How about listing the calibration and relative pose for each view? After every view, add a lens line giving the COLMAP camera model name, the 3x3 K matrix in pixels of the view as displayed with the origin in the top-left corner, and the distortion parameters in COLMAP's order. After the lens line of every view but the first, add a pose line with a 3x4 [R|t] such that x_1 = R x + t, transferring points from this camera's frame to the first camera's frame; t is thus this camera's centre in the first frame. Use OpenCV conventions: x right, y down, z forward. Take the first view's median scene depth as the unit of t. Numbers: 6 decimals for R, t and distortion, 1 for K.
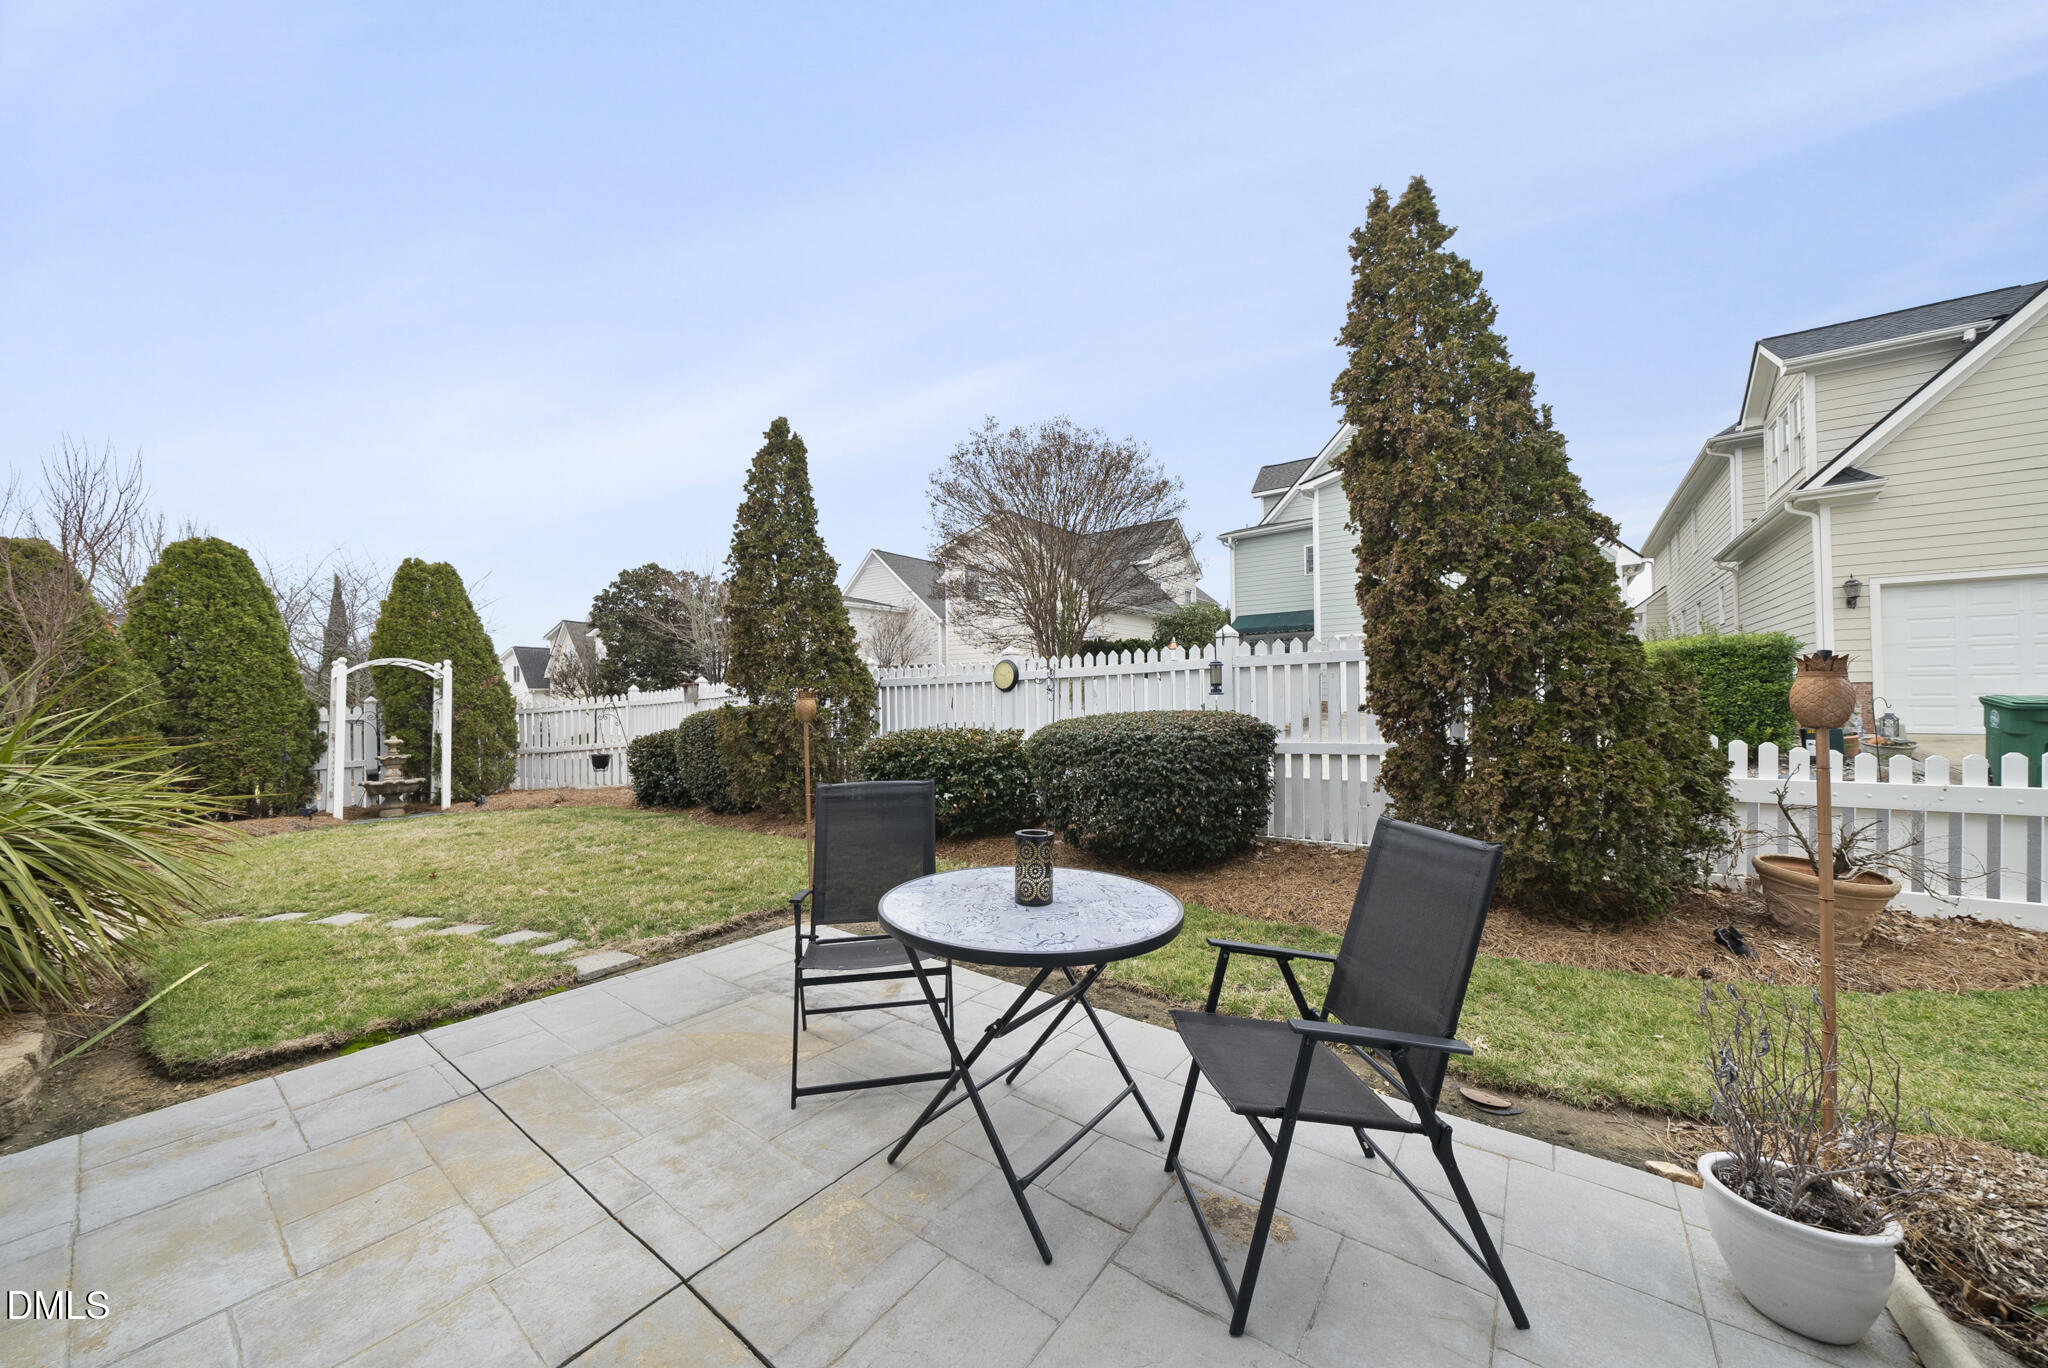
lens RADIAL K [[701.7, 0, 1019.6], [0, 701.7, 690.5], [0, 0, 1]] dist [-0.012880, -0.000035]
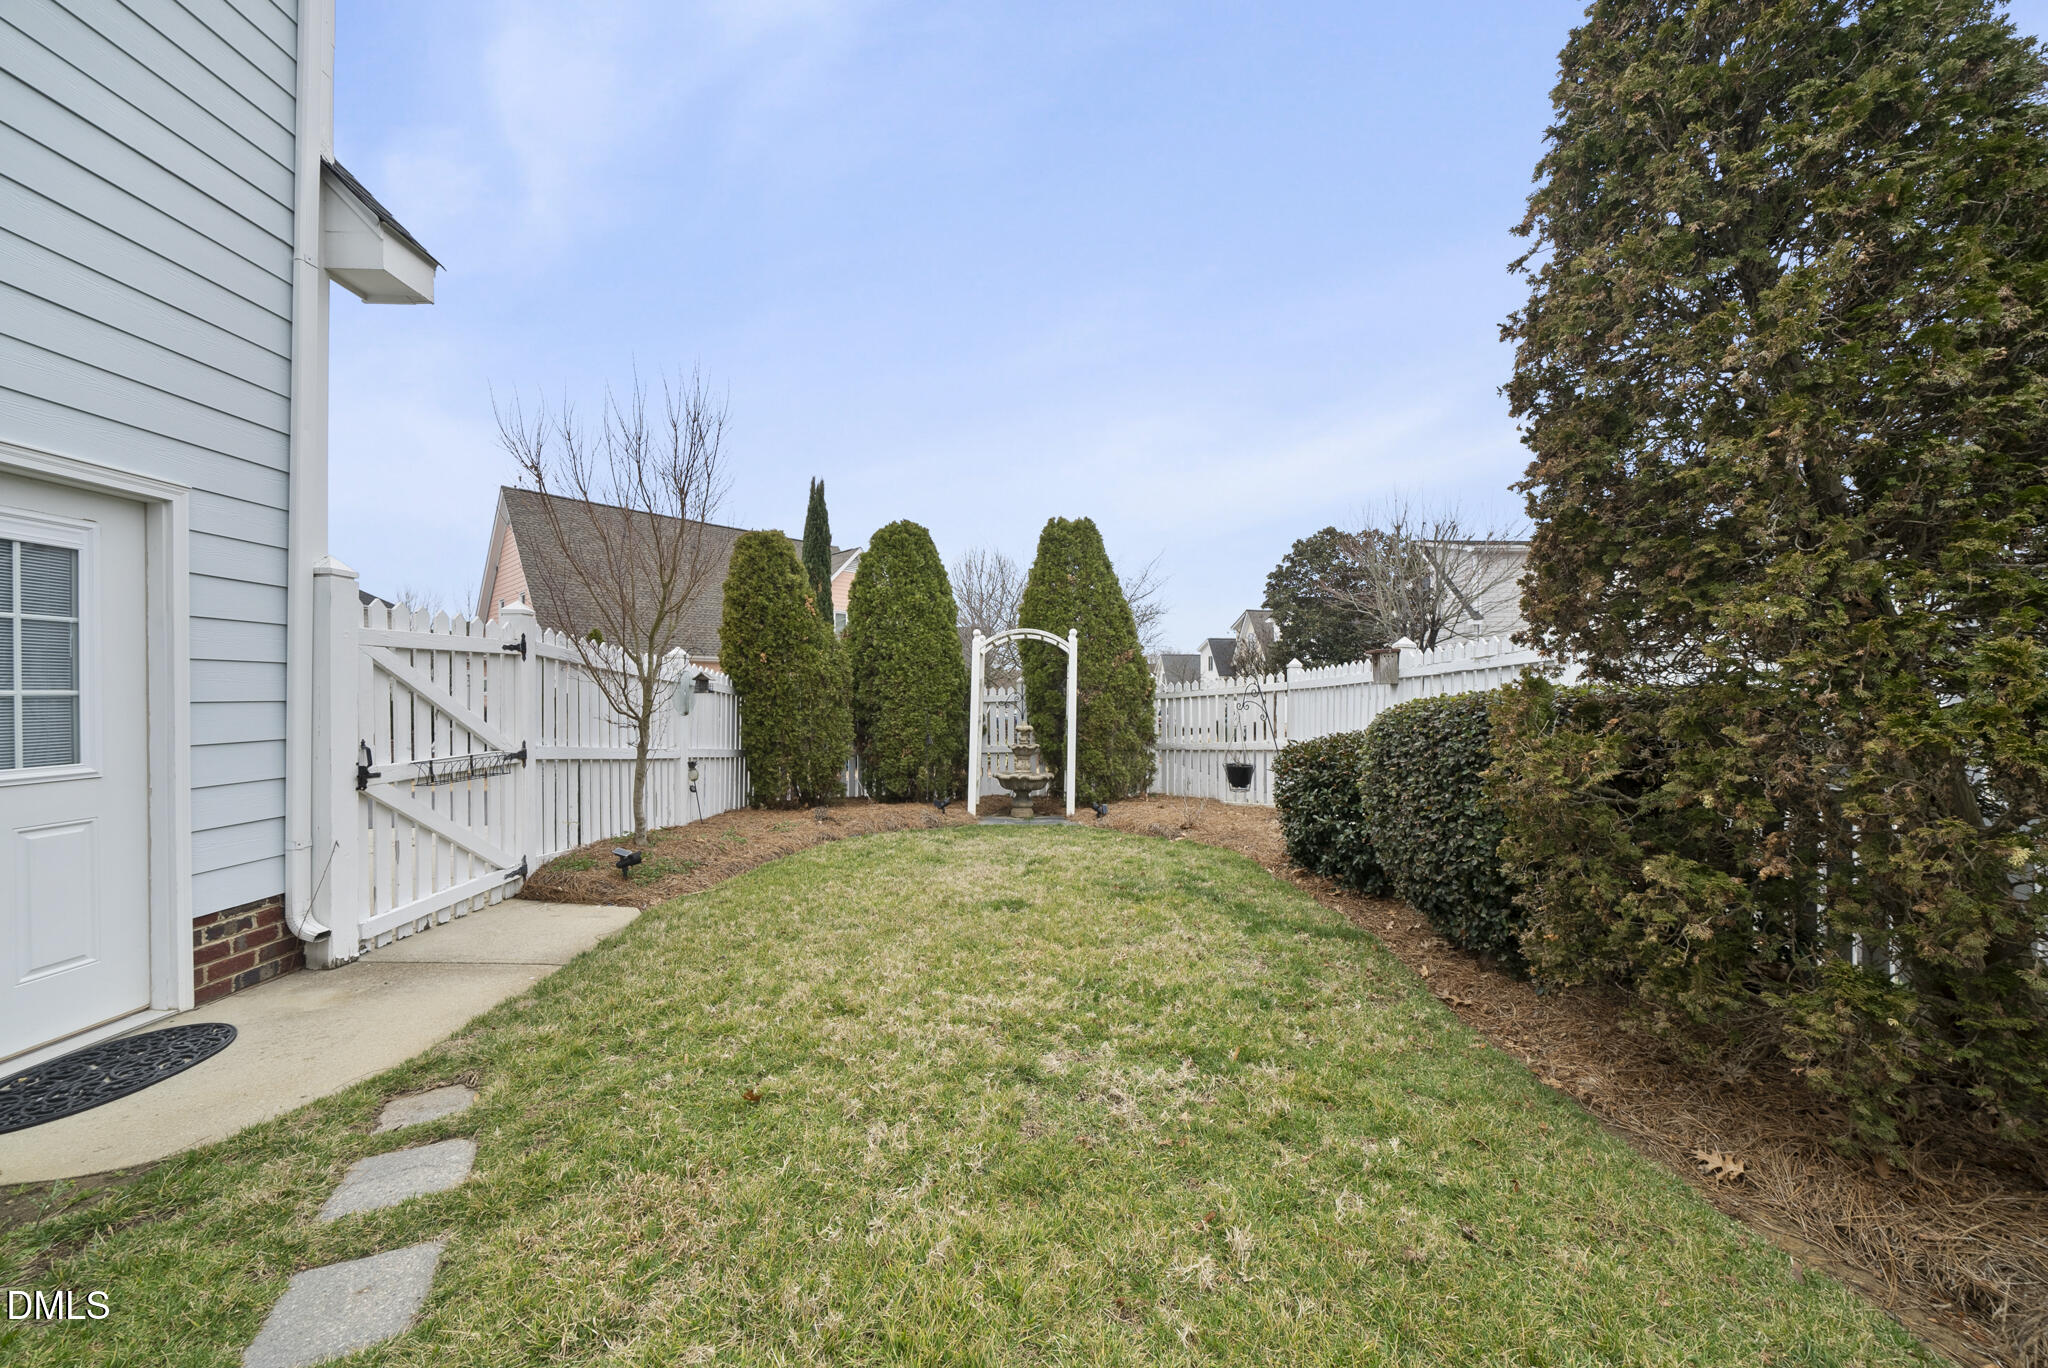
lens RADIAL K [[701.7, 0, 1020.2], [0, 701.7, 694.7], [0, 0, 1]] dist [-0.012880, -0.000035]
pose [[0.620328, 0.016971, -0.784159, -0.219547], [-0.001091, 0.999784, 0.020774, 0.014389], [0.784342, -0.012031, 0.620212, 0.437637]]
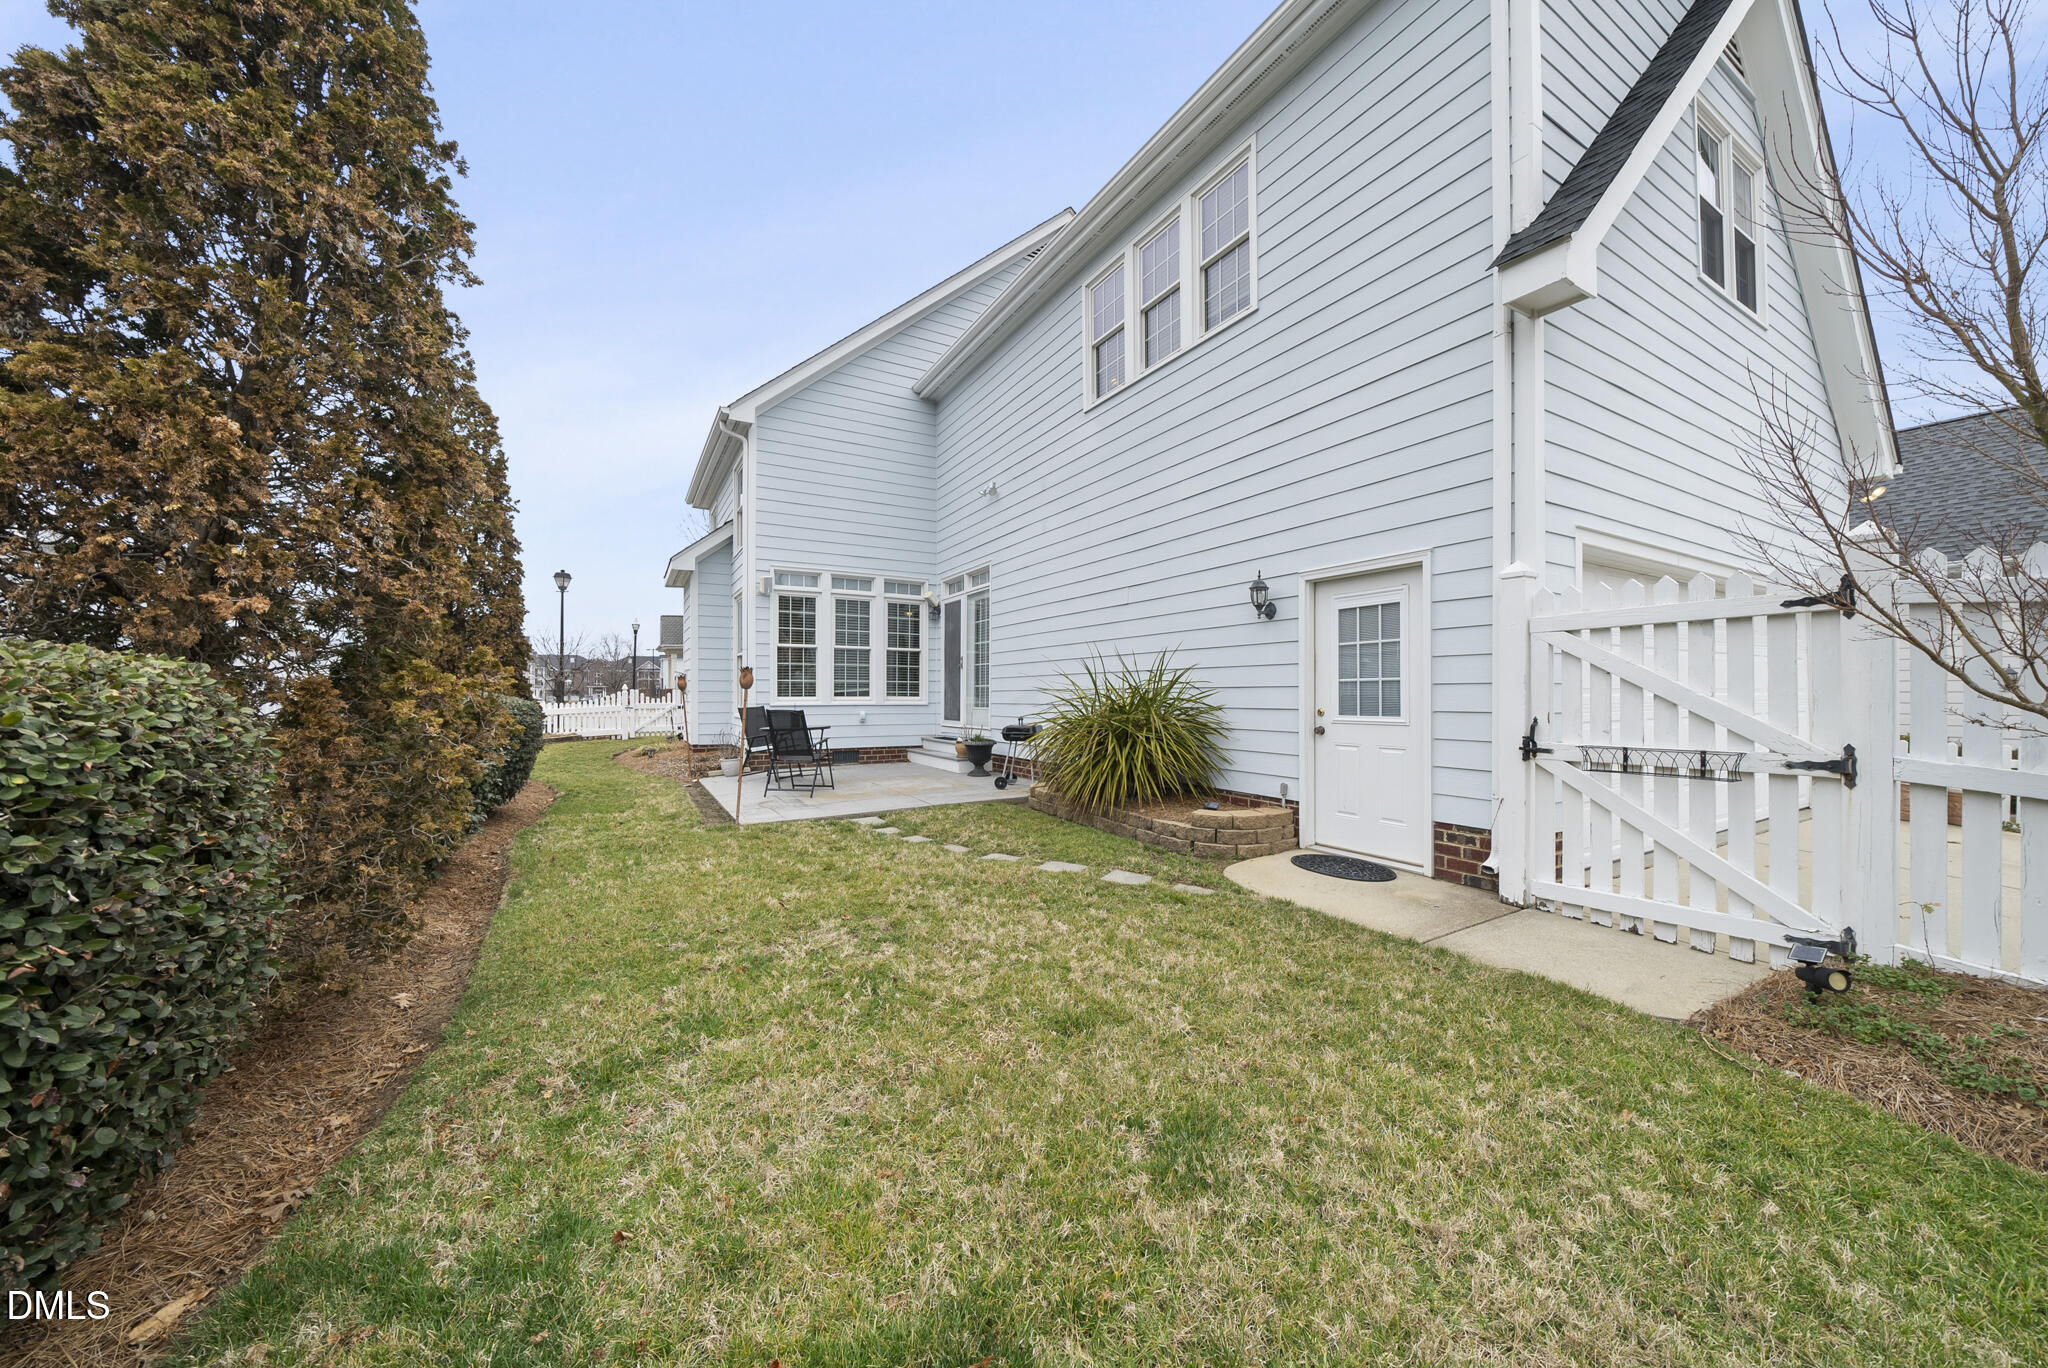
lens RADIAL K [[701.7, 0, 1023.0], [0, 701.7, 687.3], [0, 0, 1]] dist [-0.012880, -0.000035]
pose [[-0.925801, 0.016605, 0.377647, -0.570593], [0.006577, 0.999591, -0.027829, 0.036902], [-0.377954, -0.023280, -0.925532, 0.855805]]
